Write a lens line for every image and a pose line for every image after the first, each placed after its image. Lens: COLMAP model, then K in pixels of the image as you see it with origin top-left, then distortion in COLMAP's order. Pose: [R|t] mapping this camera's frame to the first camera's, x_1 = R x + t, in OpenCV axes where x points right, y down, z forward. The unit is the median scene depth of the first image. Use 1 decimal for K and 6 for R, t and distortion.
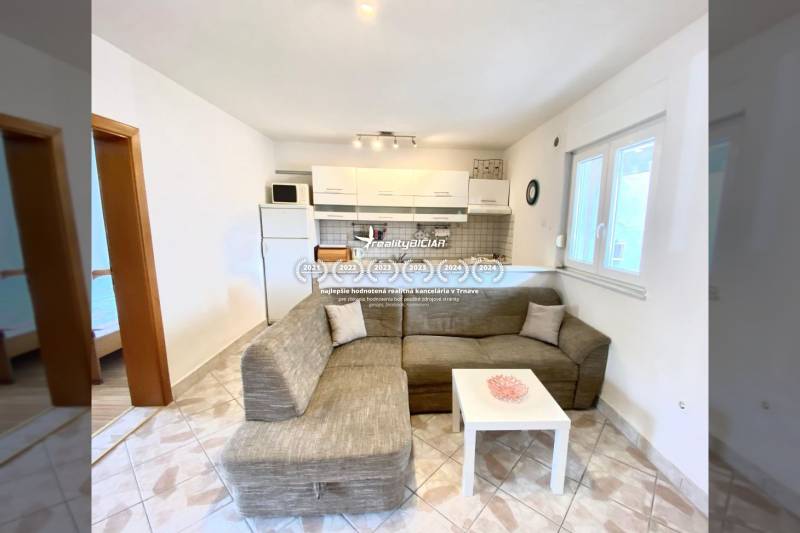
lens RADIAL K [[305.9, 0, 425.0], [0, 305.9, 268.7], [0, 0, 1]] dist [0.000647, -0.000082]
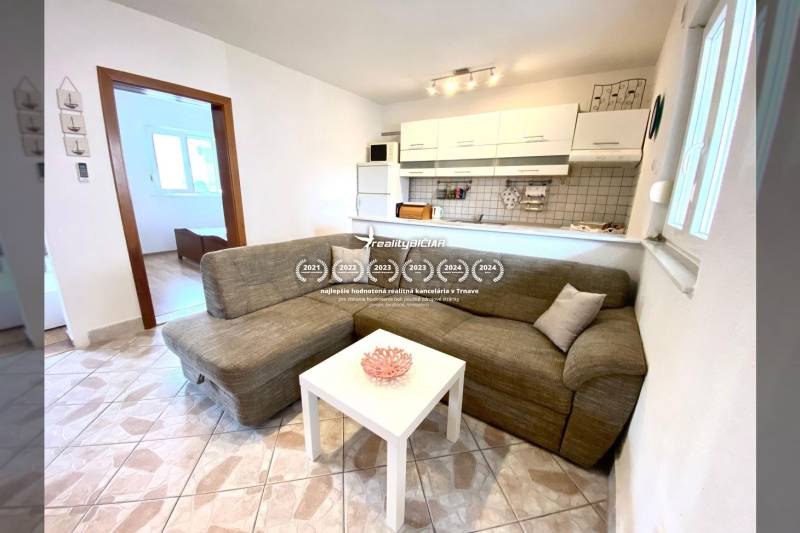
lens RADIAL K [[294.7, 0, 400.0], [0, 294.7, 266.5], [0, 0, 1]] dist [0.001897, -0.000025]
pose [[0.782839, 0.157027, -0.602085, 0.297142], [-0.110008, 0.987318, 0.114465, 0.028029], [0.612423, -0.023373, 0.790185, 0.194587]]
